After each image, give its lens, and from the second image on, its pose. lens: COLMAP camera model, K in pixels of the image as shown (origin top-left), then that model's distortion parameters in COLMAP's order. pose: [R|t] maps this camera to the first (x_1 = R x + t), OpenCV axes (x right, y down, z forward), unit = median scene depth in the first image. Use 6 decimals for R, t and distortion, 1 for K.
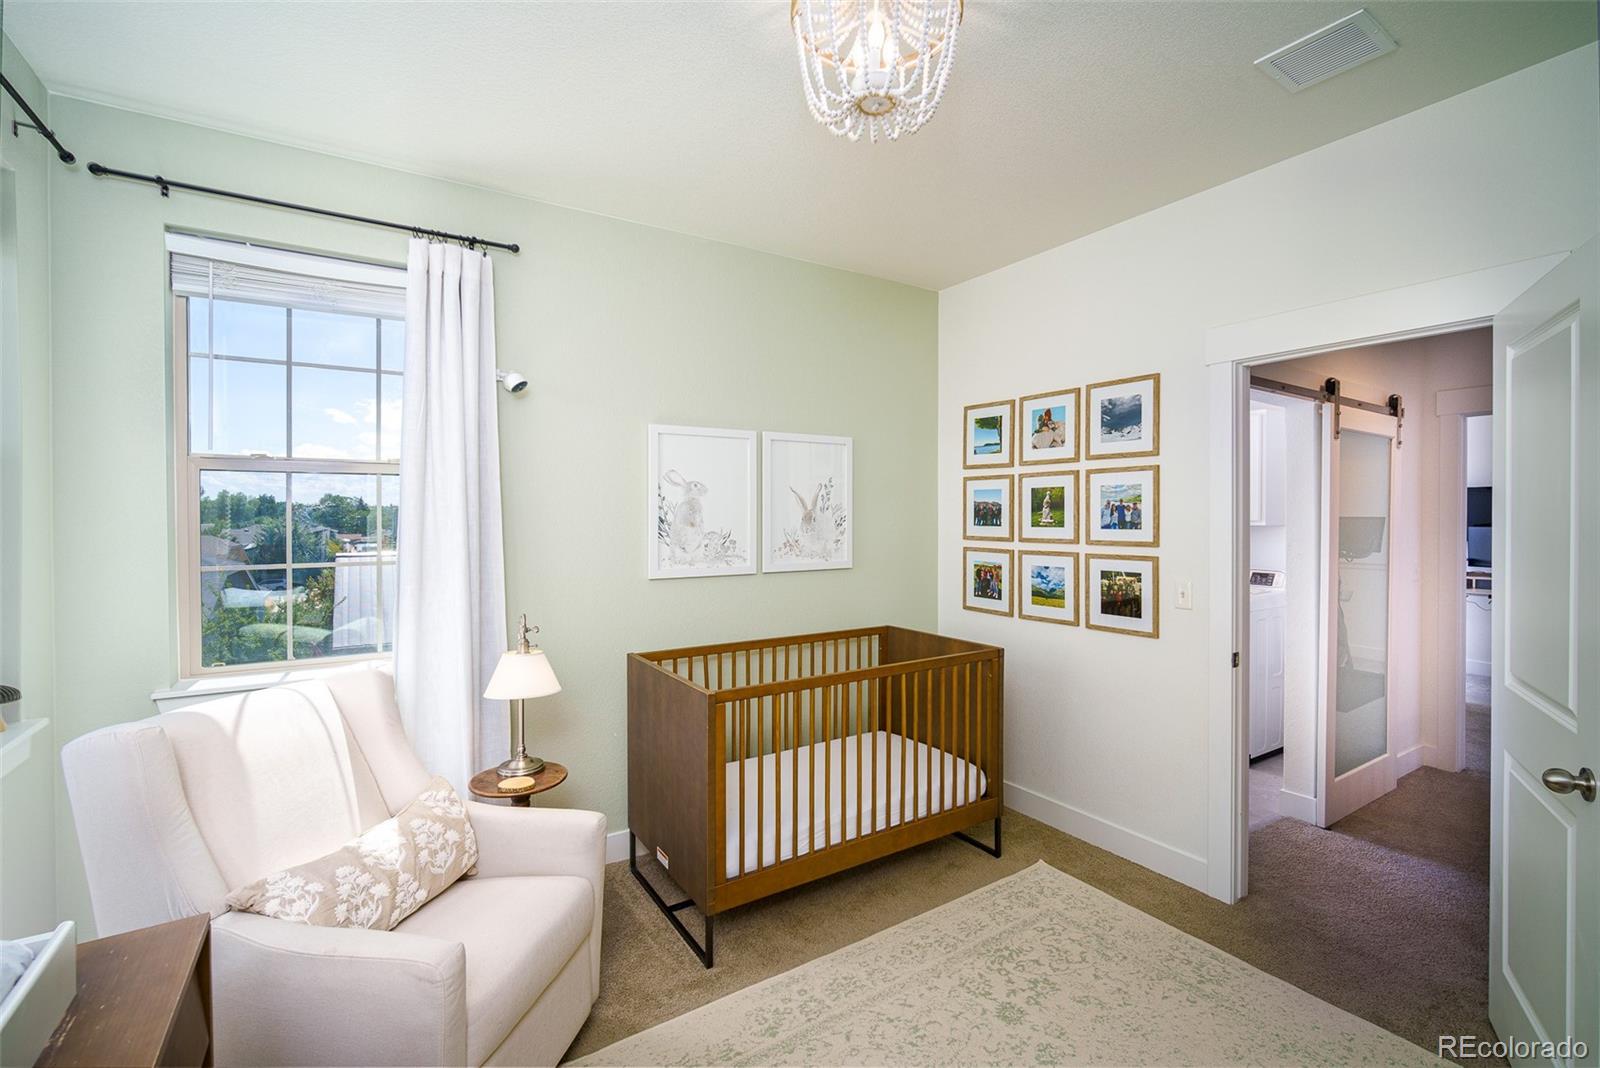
lens RADIAL K [[685.7, 0, 800.0], [0, 685.7, 534.0], [0, 0, 1]] dist [0.001169, 0.000328]
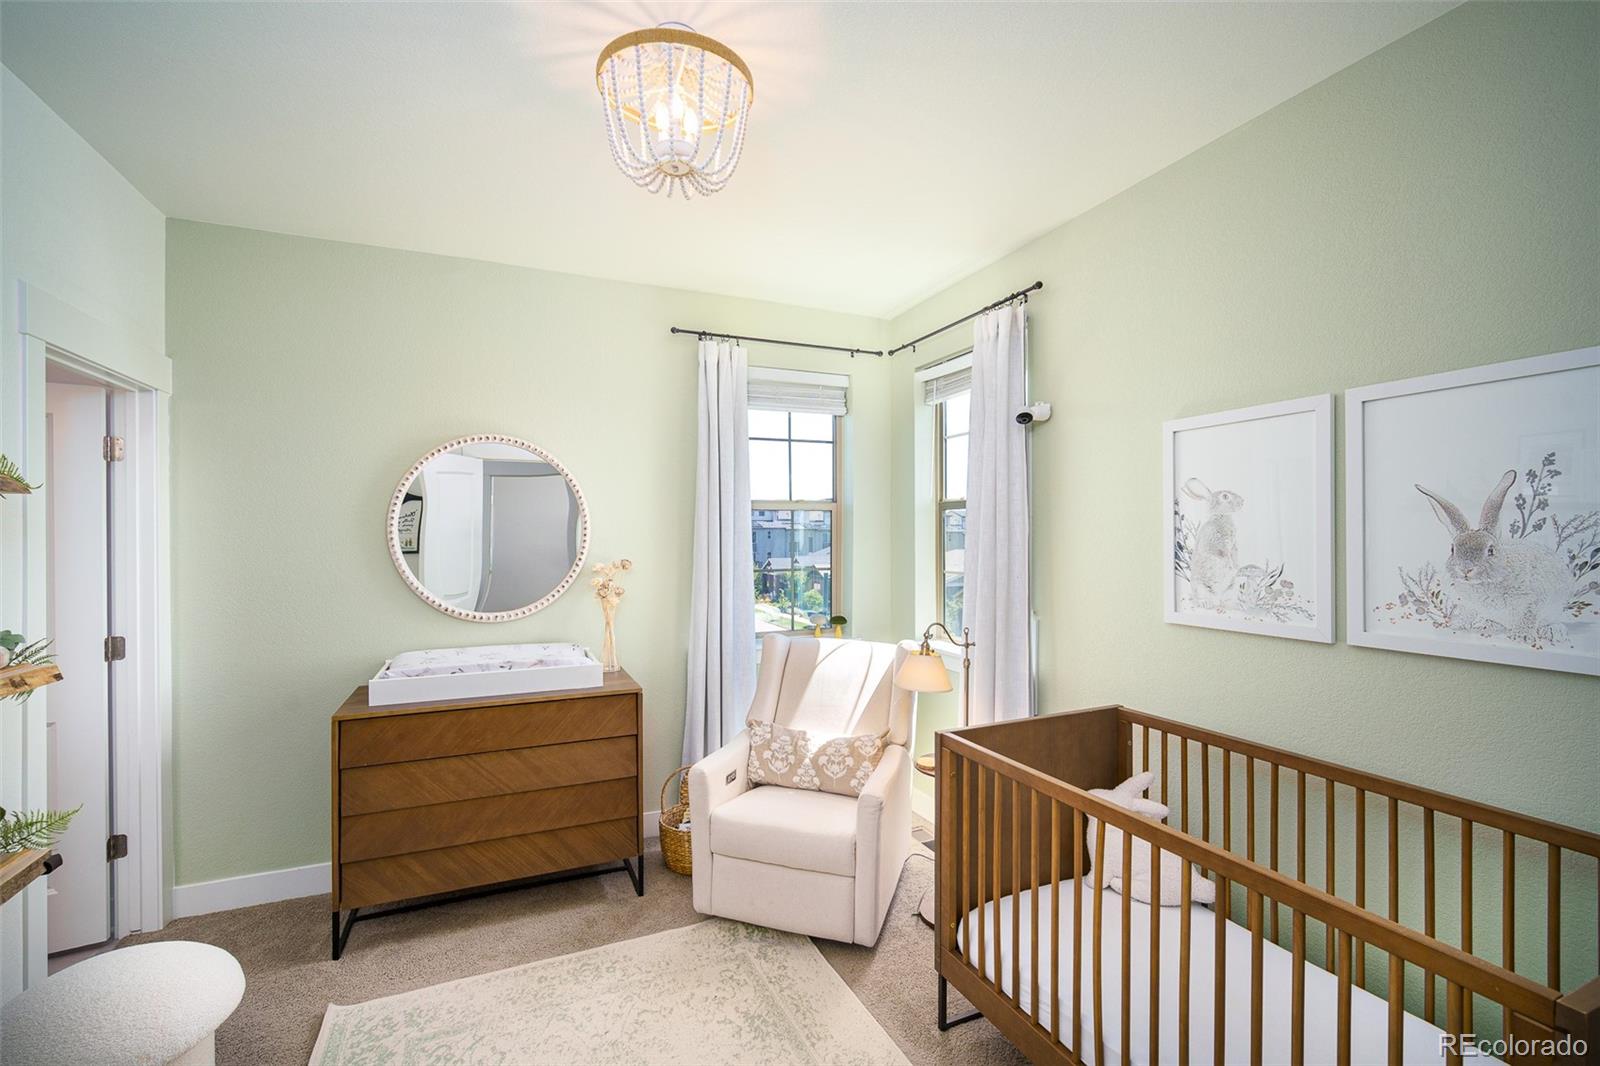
lens RADIAL K [[741.2, 0, 813.3], [0, 741.2, 524.7], [0, 0, 1]] dist [-0.001523, -0.000322]
pose [[-0.145435, -0.001156, -0.989367, 0.620211], [-0.007062, 0.999975, -0.000131, -0.038575], [0.989343, 0.006968, -0.145440, 0.681457]]
